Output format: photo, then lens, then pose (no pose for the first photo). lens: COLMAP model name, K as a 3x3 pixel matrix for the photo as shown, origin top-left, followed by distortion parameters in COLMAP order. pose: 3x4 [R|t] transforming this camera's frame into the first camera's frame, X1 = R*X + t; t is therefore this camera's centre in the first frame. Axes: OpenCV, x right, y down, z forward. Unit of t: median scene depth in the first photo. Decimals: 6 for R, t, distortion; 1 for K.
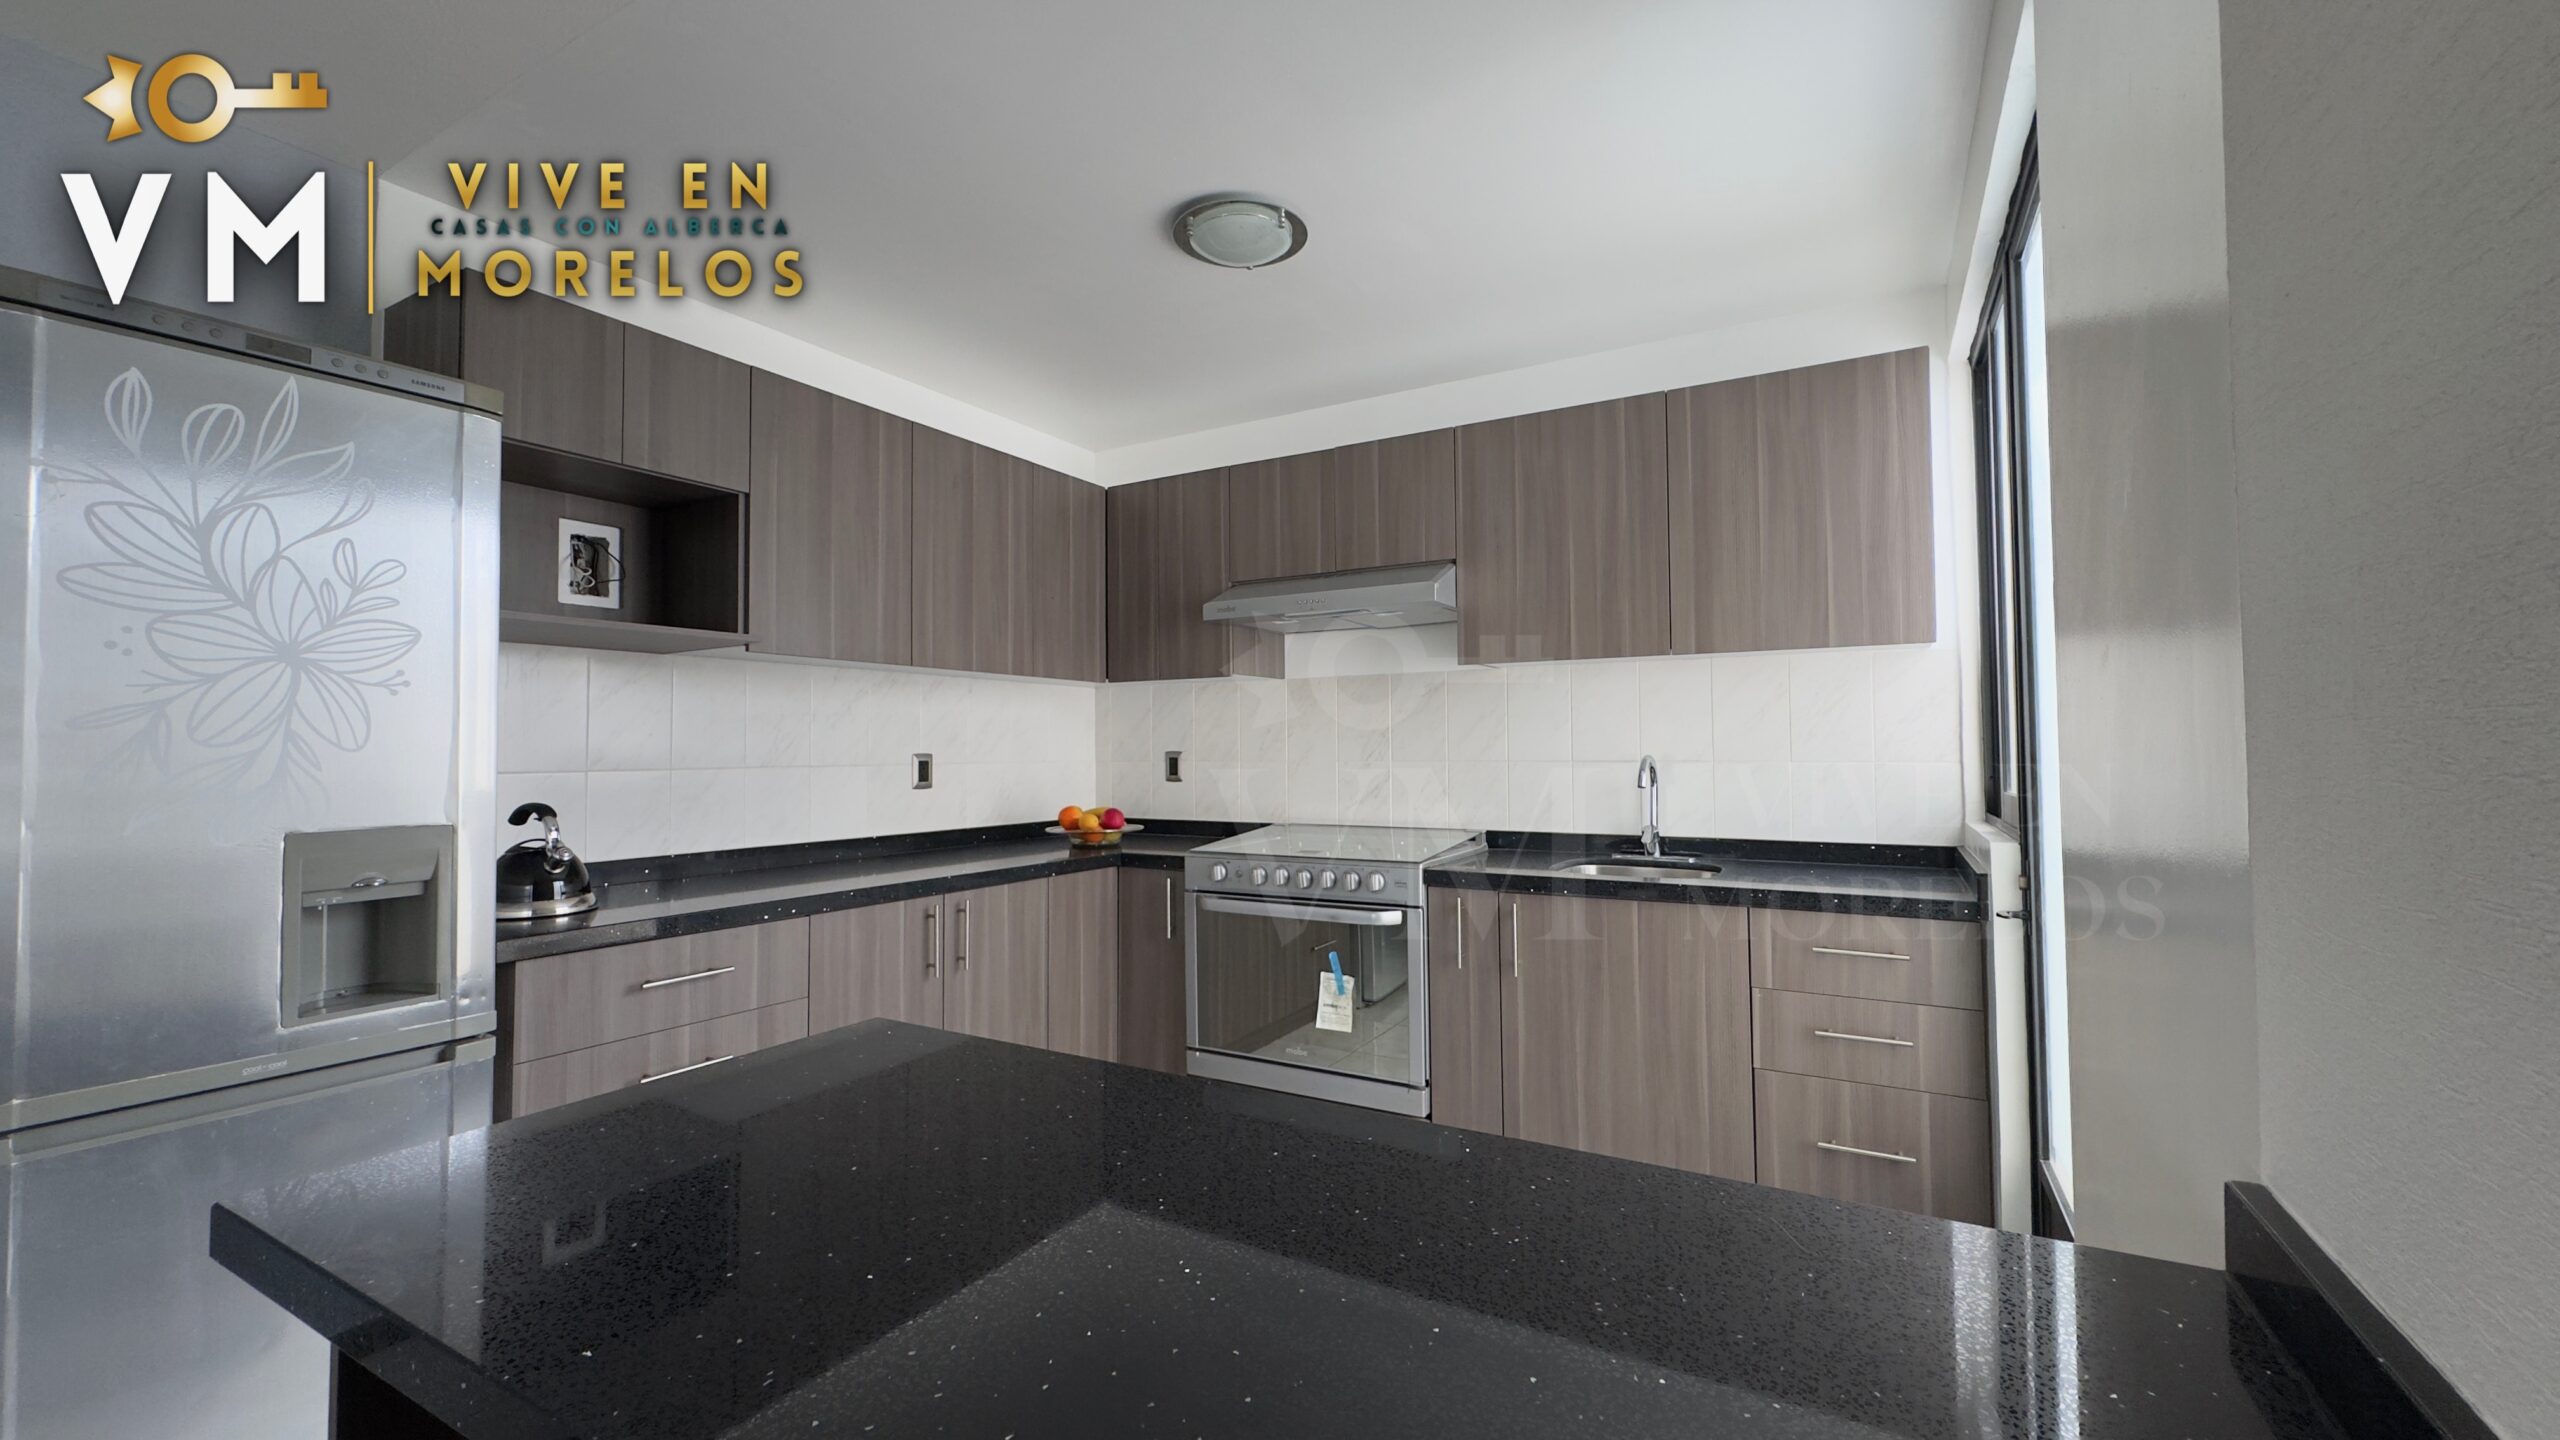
lens RADIAL K [[1028.3, 0, 1279.7], [0, 1028.3, 717.5], [0, 0, 1]] dist [0.000026, -0.000004]
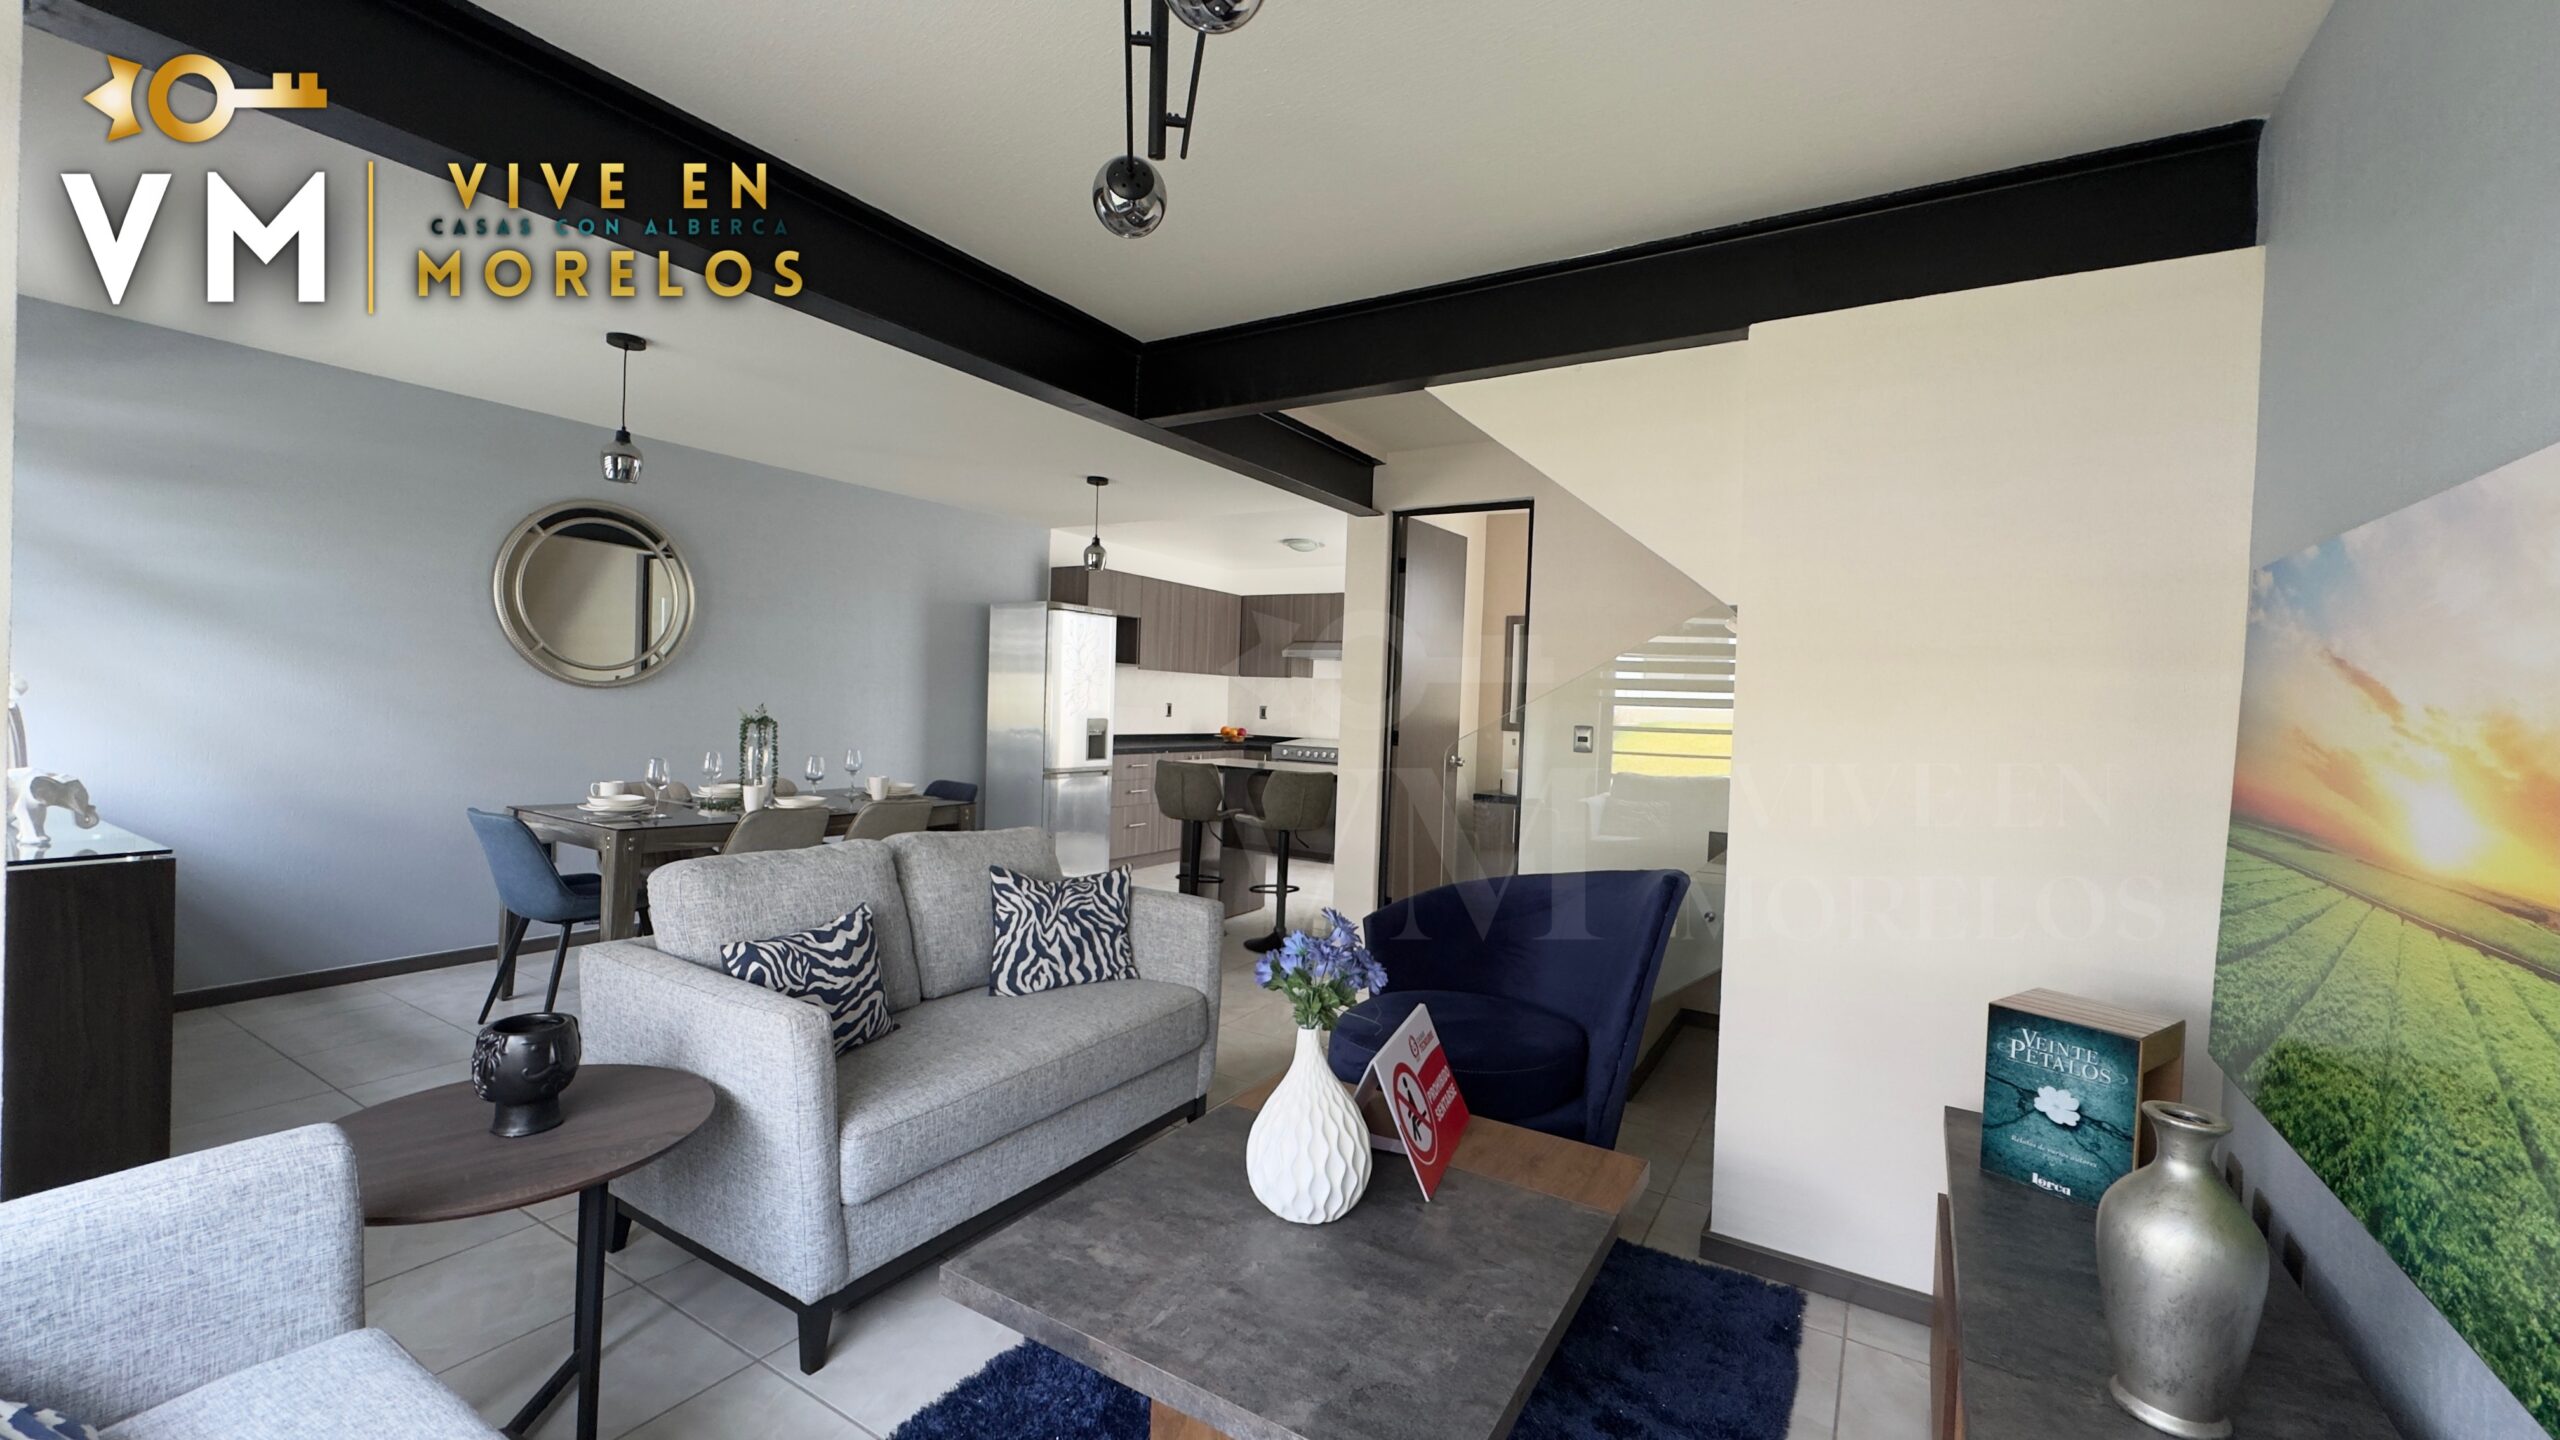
lens RADIAL K [[1028.3, 0, 1278.1], [0, 1028.3, 722.3], [0, 0, 1]] dist [0.000026, -0.000004]
pose [[0.999903, -0.008821, 0.010765, -0.102152], [0.008586, 0.999729, 0.021618, 0.020134], [-0.010953, -0.021523, 0.999708, -1.566686]]
